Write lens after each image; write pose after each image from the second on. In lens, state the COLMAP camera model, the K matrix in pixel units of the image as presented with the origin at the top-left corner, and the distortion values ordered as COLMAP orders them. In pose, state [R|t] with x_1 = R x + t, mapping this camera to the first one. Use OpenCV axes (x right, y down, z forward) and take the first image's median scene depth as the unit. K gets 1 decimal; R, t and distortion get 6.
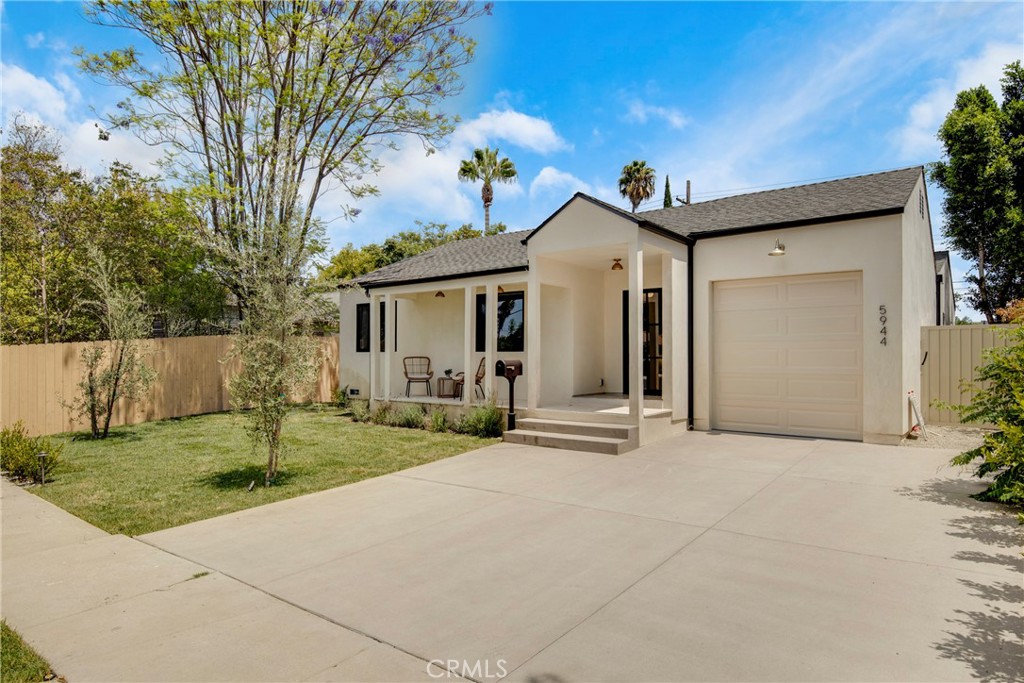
lens RADIAL K [[716.1, 0, 512.0], [0, 716.1, 341.5], [0, 0, 1]] dist [0.007480, 0.004041]
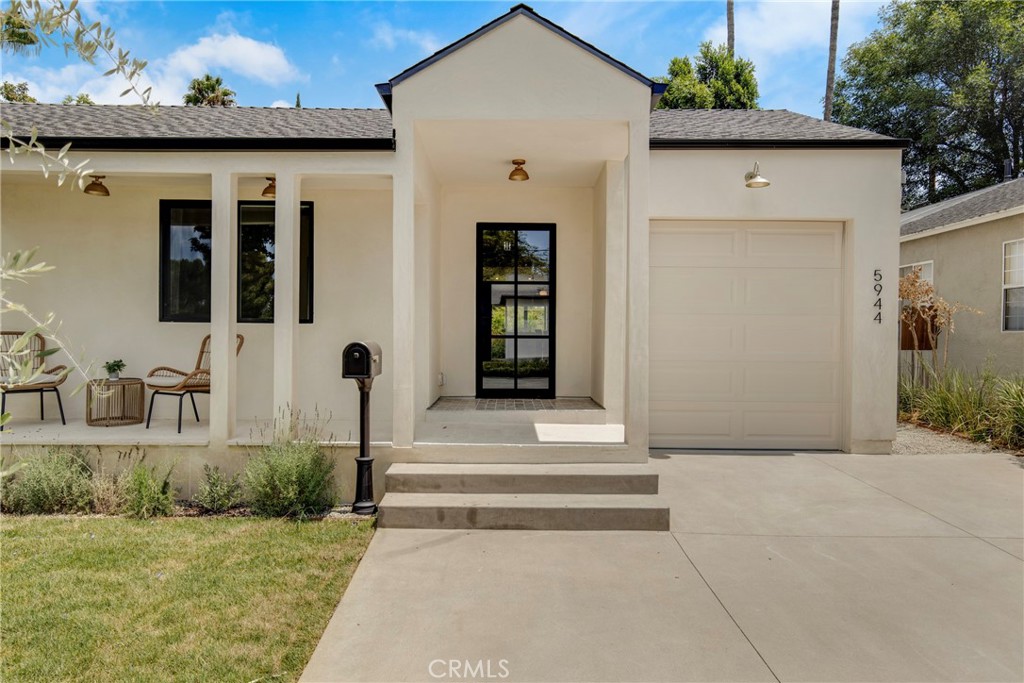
lens RADIAL K [[716.1, 0, 512.0], [0, 716.1, 341.5], [0, 0, 1]] dist [0.007480, 0.004041]
pose [[0.754739, 0.001415, 0.656024, -0.228006], [-0.021008, 0.999537, 0.022013, 0.014079], [-0.655689, -0.030396, 0.754419, 0.587244]]
